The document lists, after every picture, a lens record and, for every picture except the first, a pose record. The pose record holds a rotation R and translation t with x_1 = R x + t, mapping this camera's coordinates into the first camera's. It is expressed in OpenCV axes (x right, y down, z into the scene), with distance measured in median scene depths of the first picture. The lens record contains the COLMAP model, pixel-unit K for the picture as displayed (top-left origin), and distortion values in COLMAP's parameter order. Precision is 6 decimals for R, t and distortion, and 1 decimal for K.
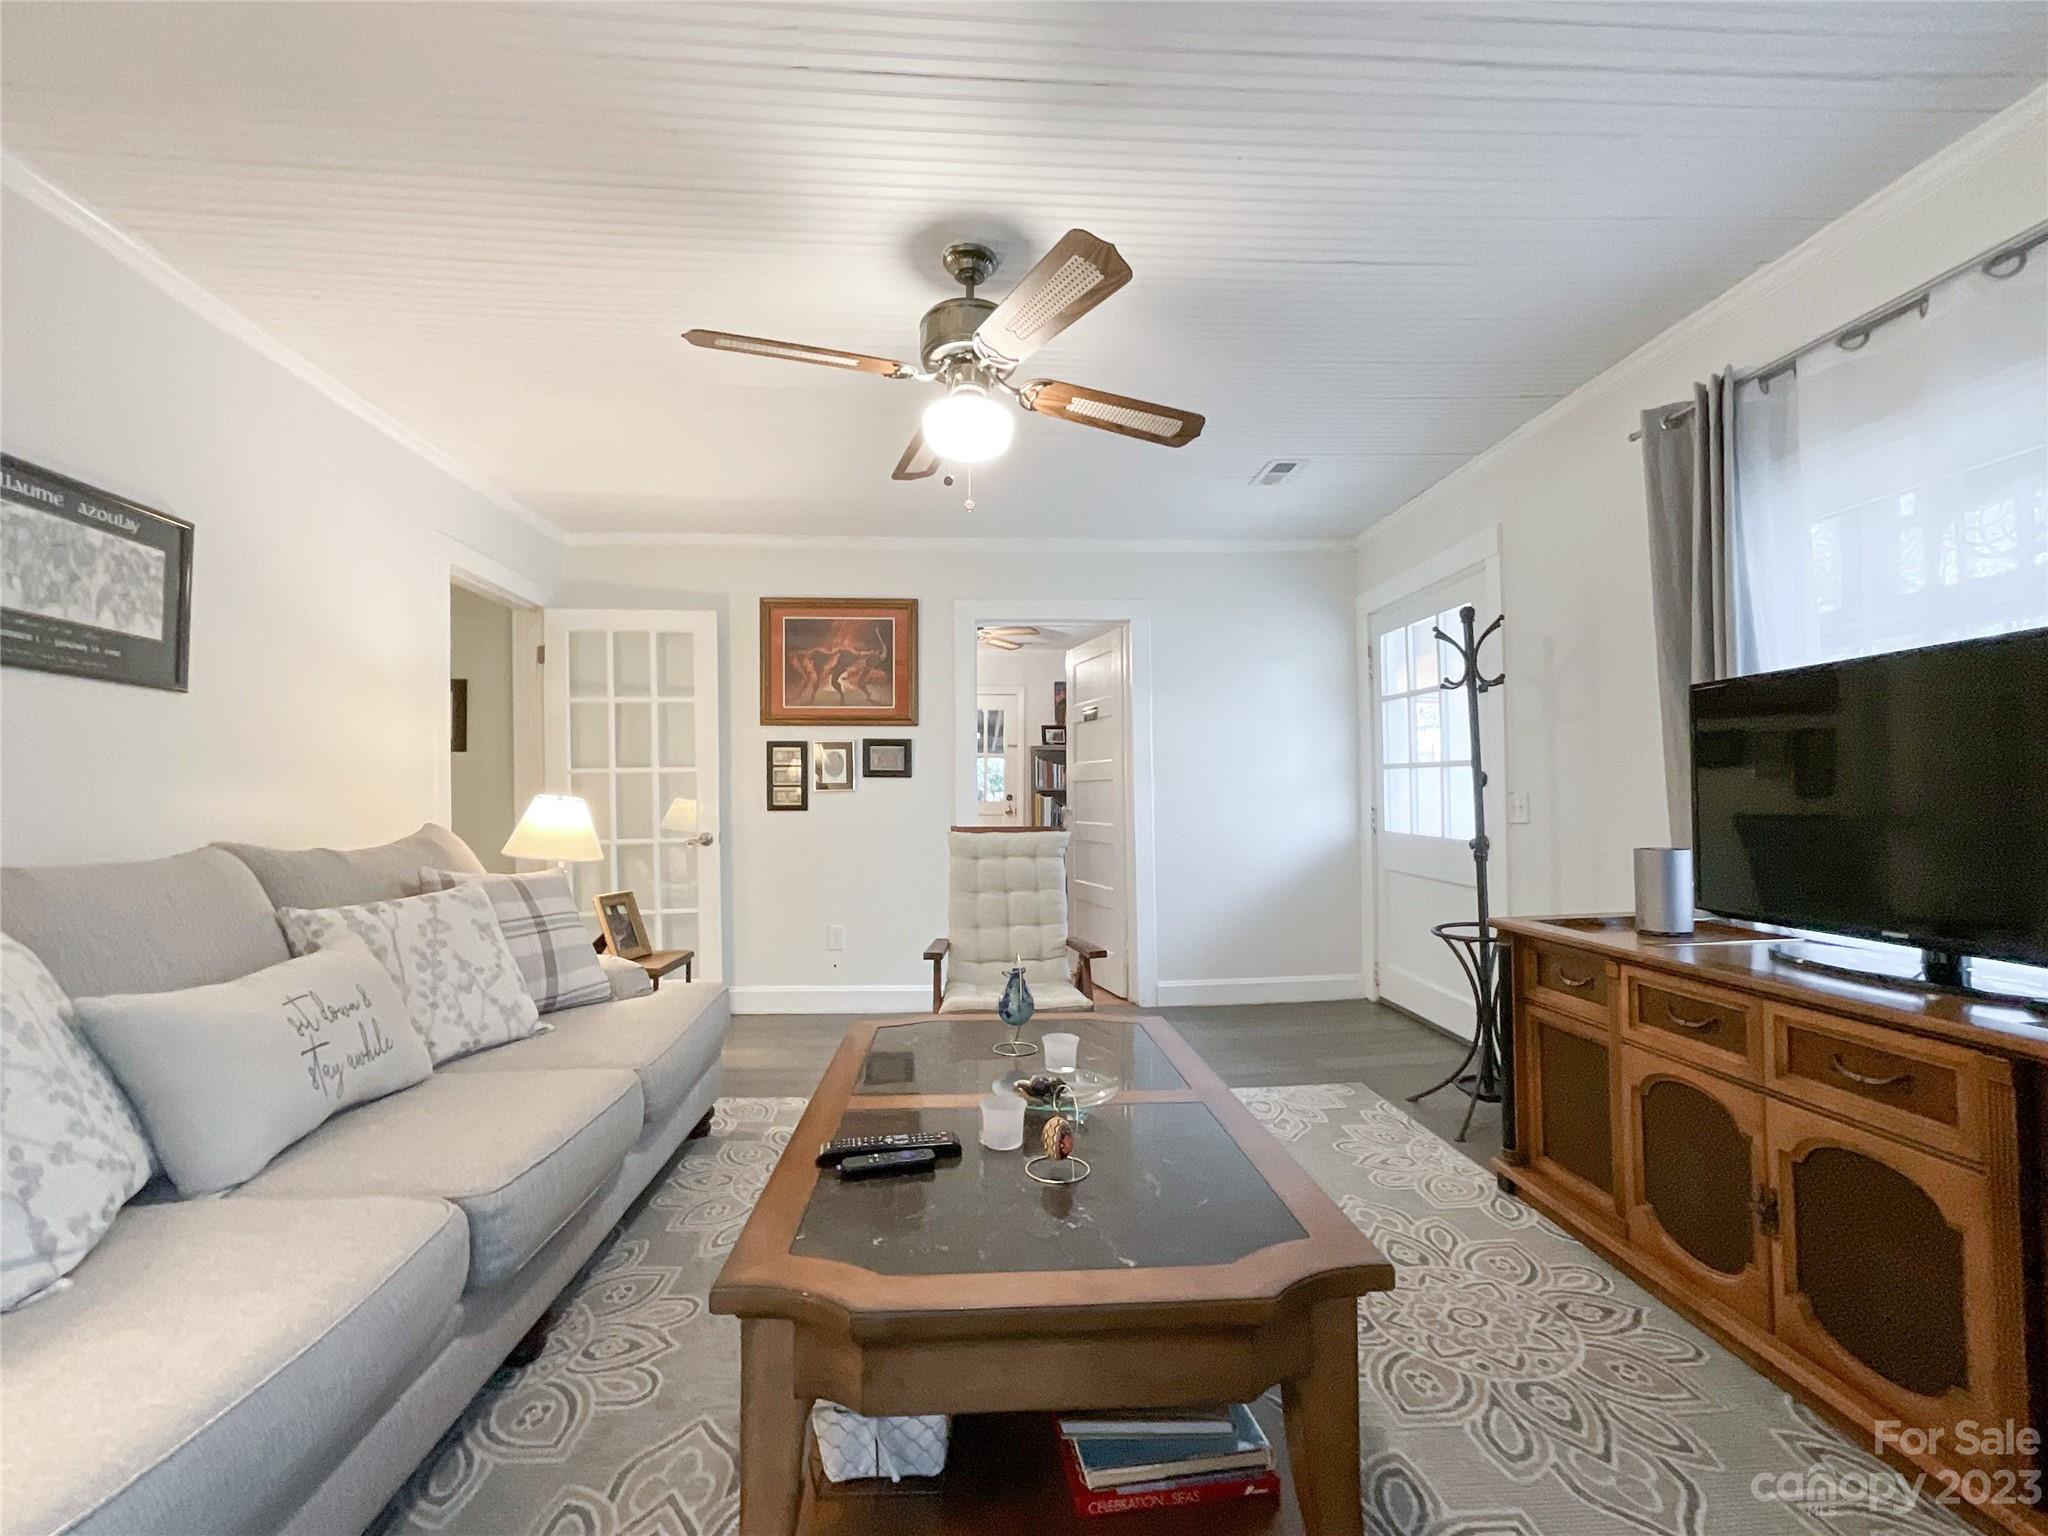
lens RADIAL K [[878.8, 0, 1024.9], [0, 878.8, 793.3], [0, 0, 1]] dist [-0.002630, 0.006542]
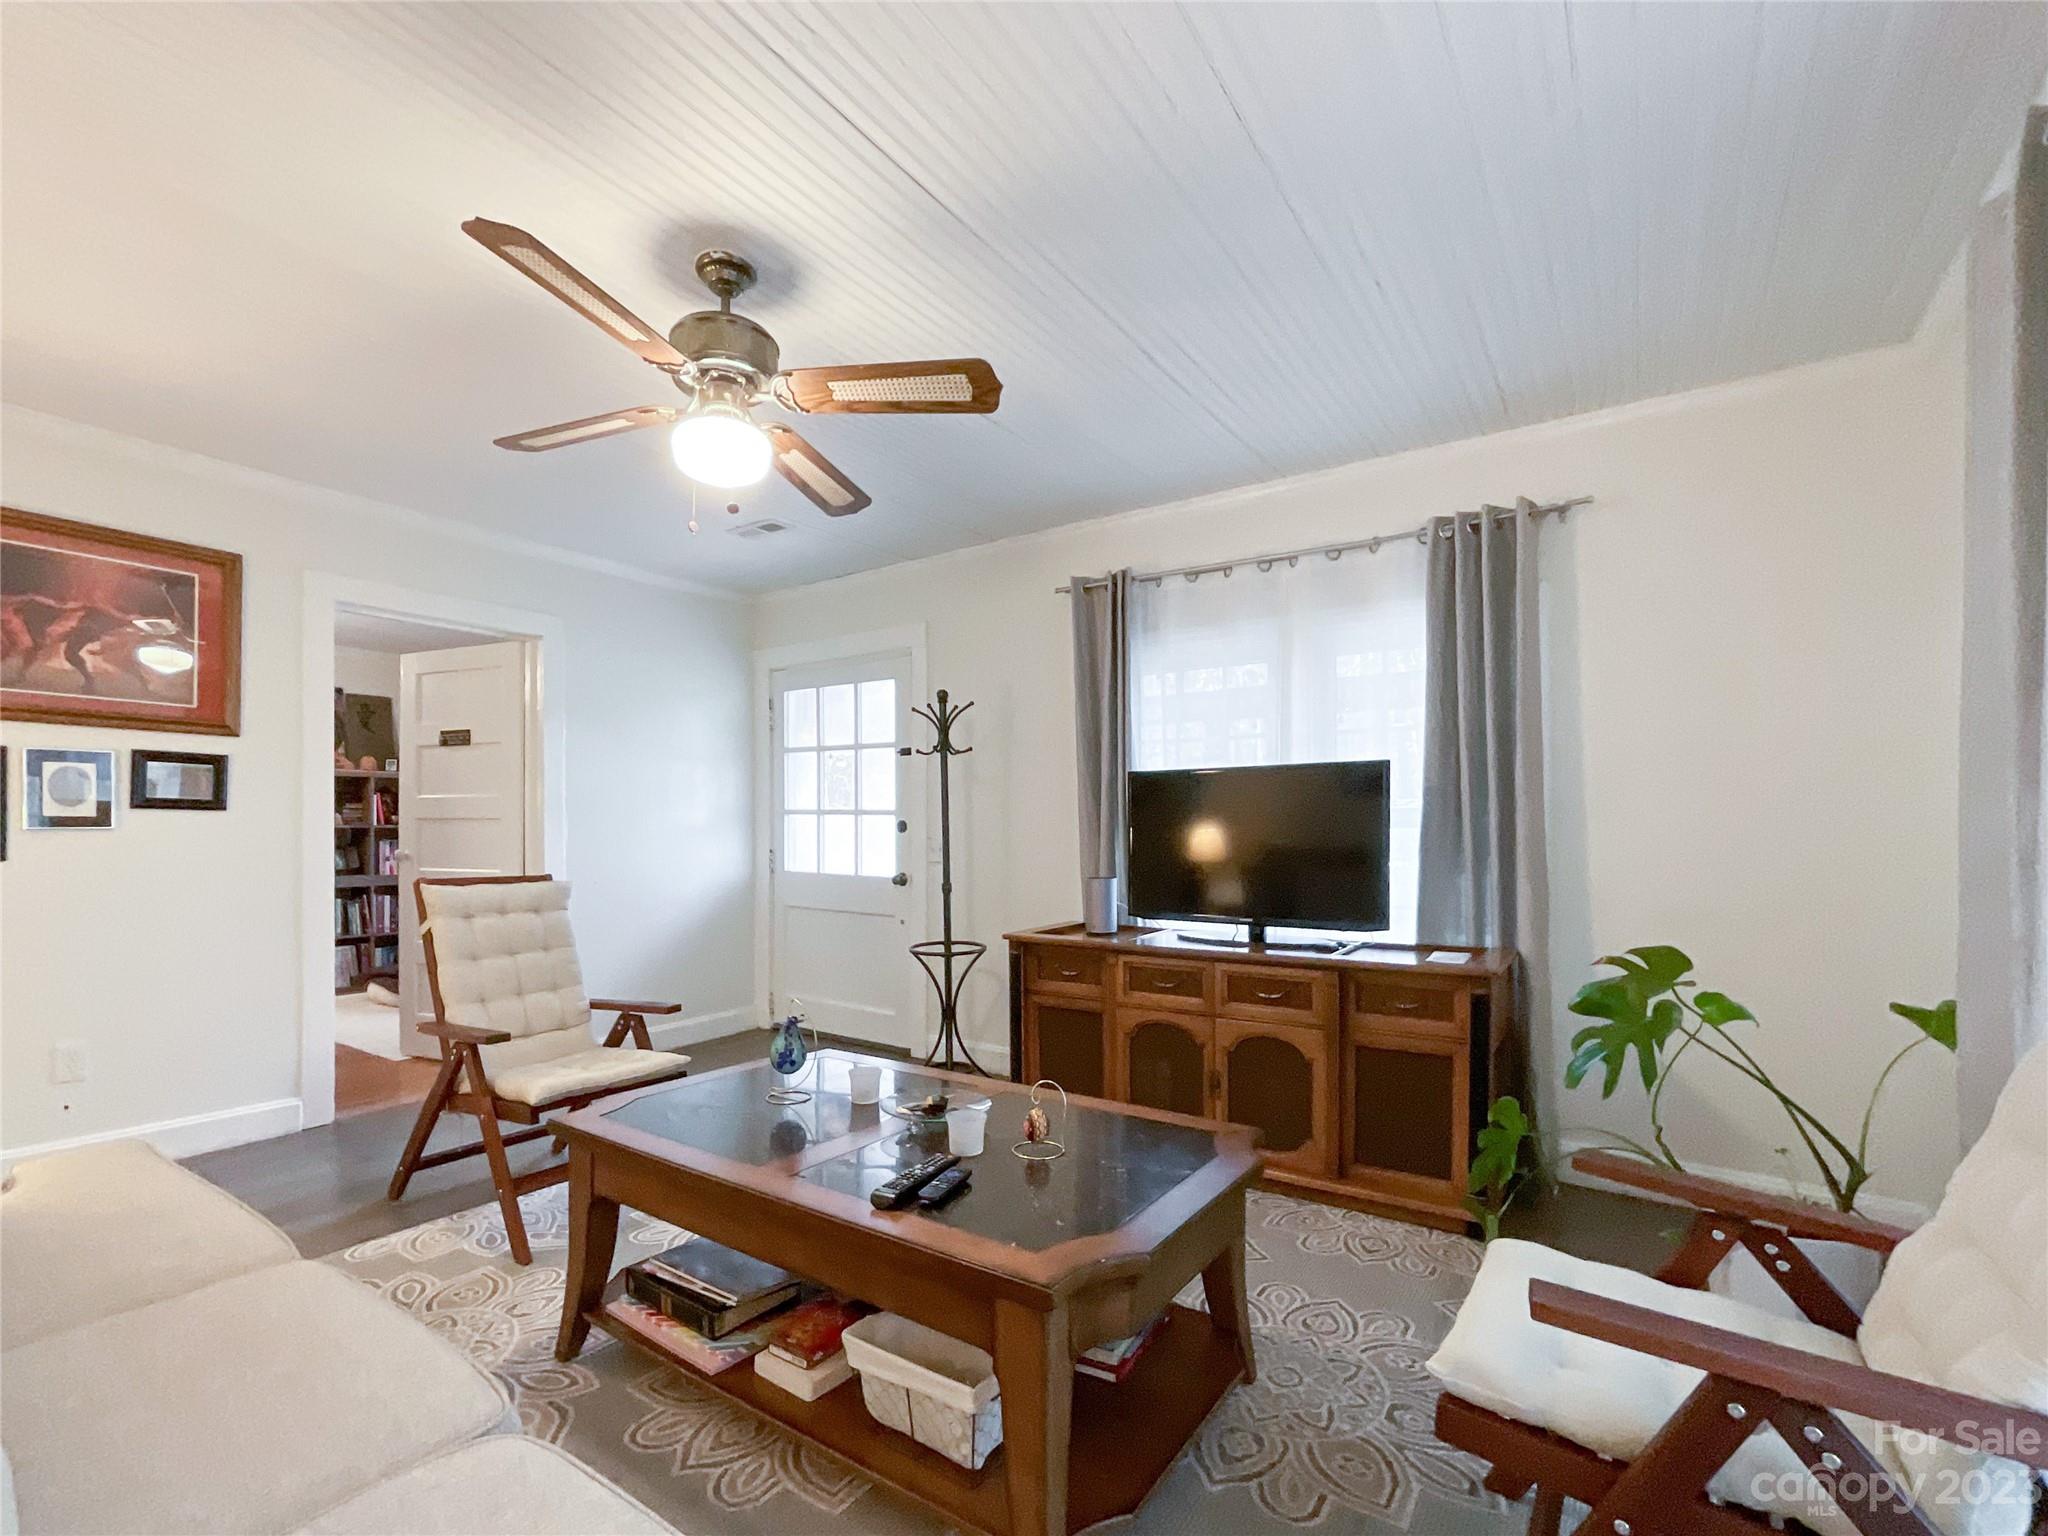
lens RADIAL K [[914.3, 0, 1006.3], [0, 914.3, 844.9], [0, 0, 1]] dist [-0.001946, 0.000158]
pose [[0.632685, -0.001888, 0.774407, -0.577699], [-0.009228, 0.999908, 0.009977, -0.007382], [-0.774355, -0.013459, 0.632609, 0.132827]]
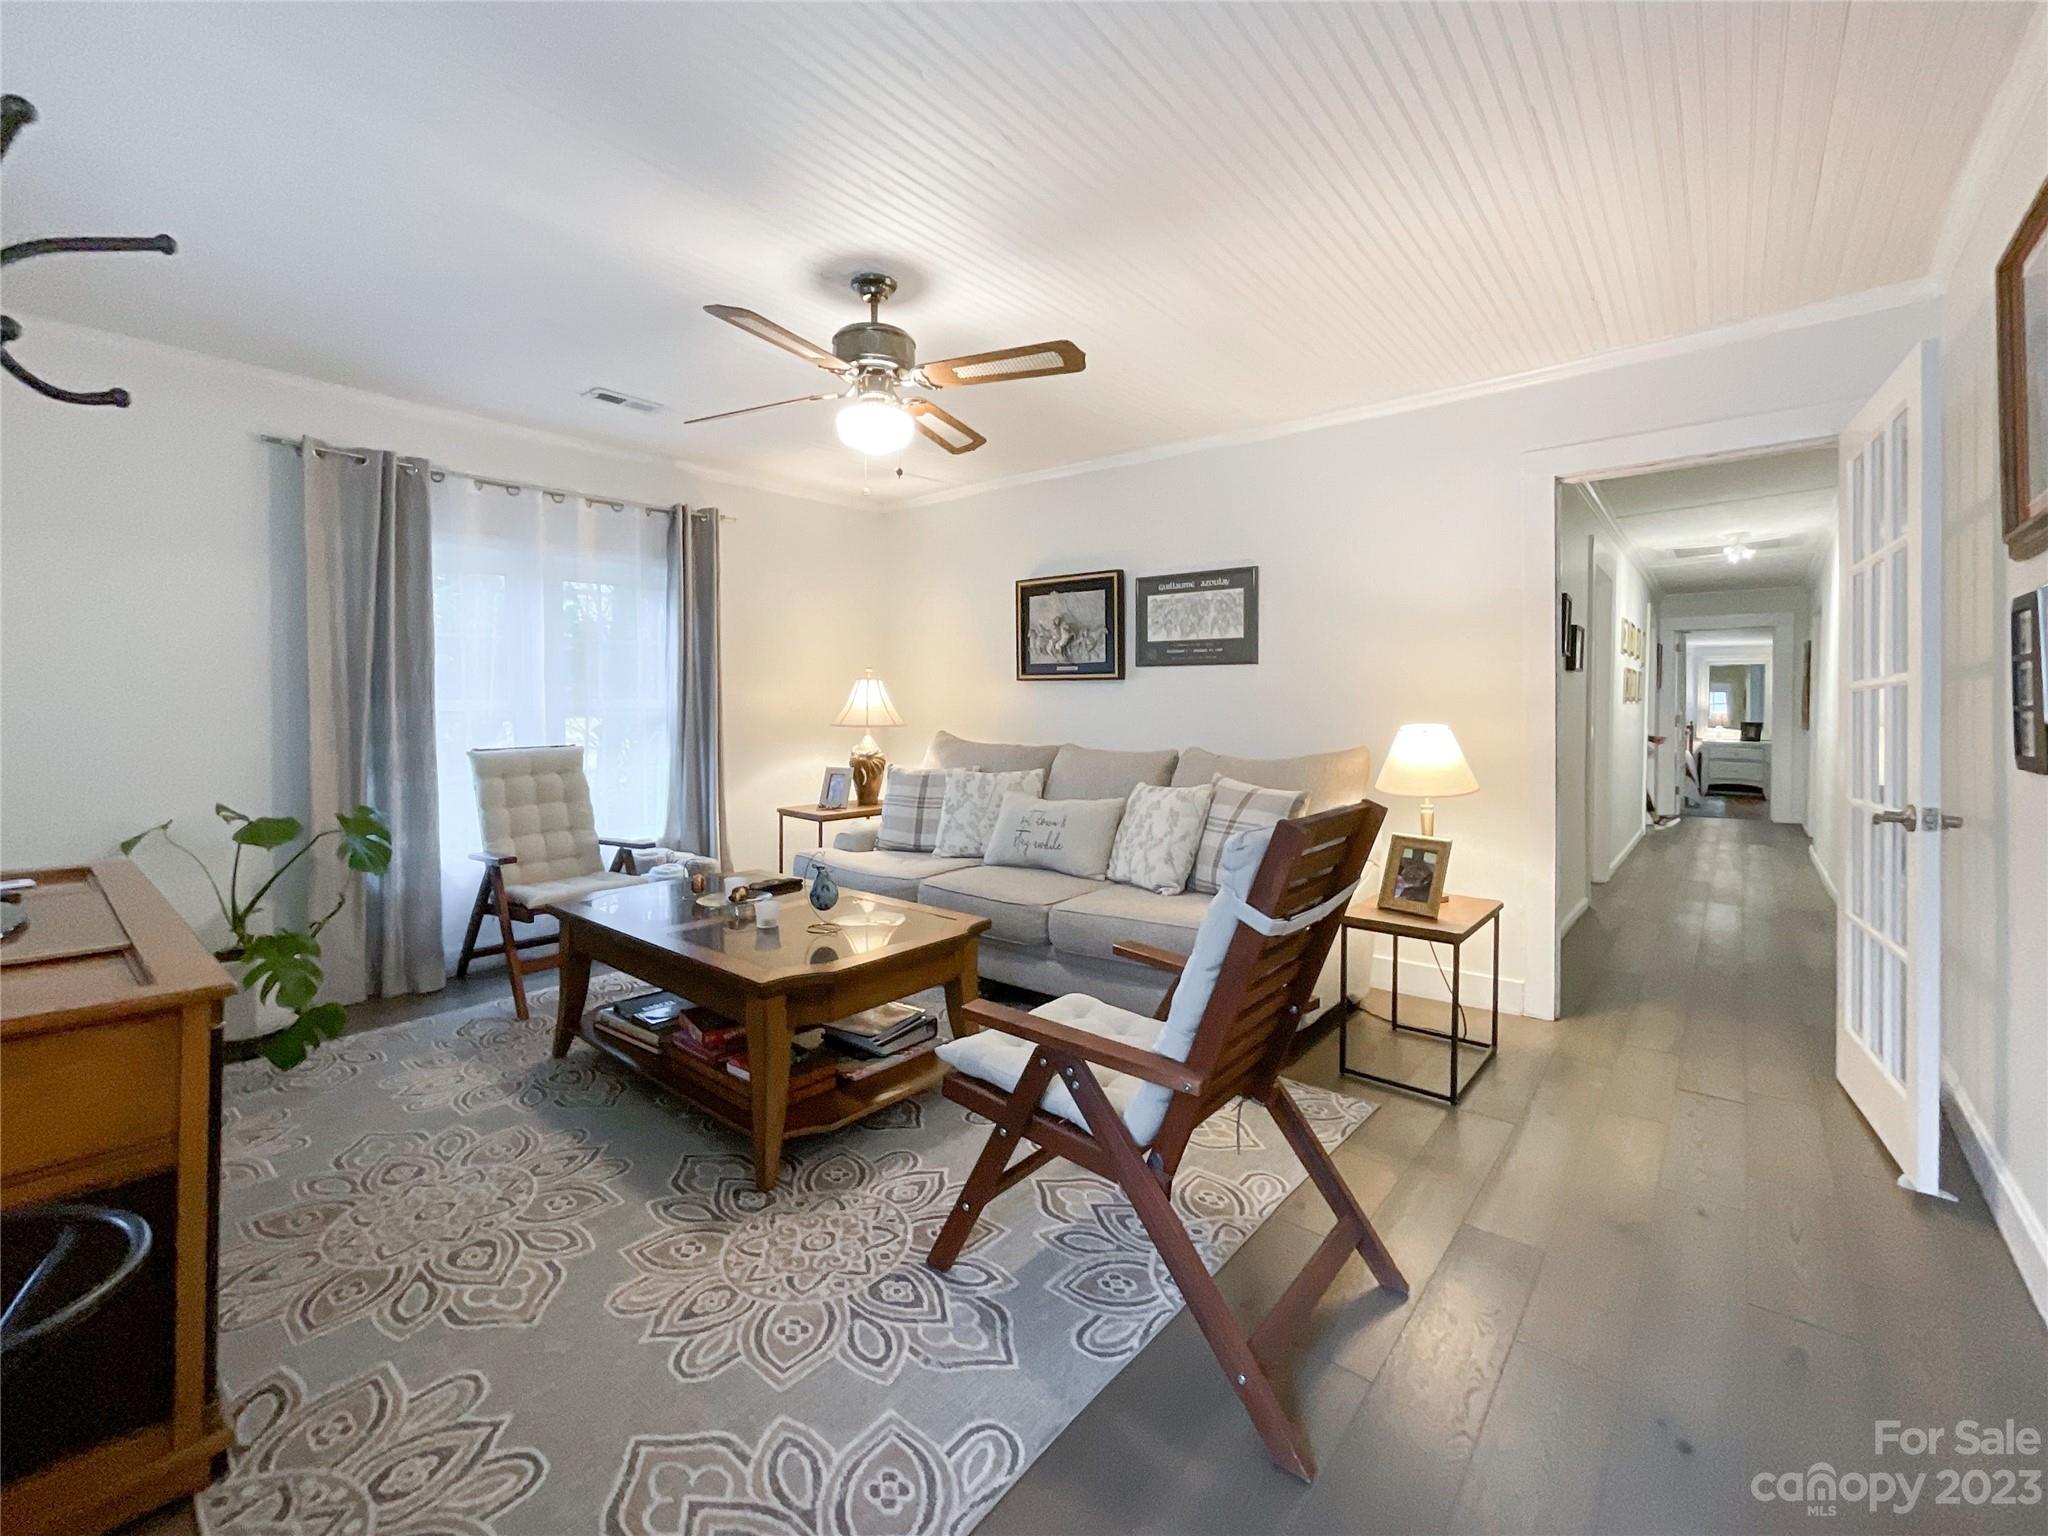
lens RADIAL K [[884.8, 0, 1025.7], [0, 884.8, 737.8], [0, 0, 1]] dist [-0.001252, 0.000175]
pose [[-0.695071, 0.026717, -0.718444, 0.618367], [0.007501, 0.999524, 0.029912, -0.022469], [0.718902, 0.015402, -0.694941, 1.842110]]
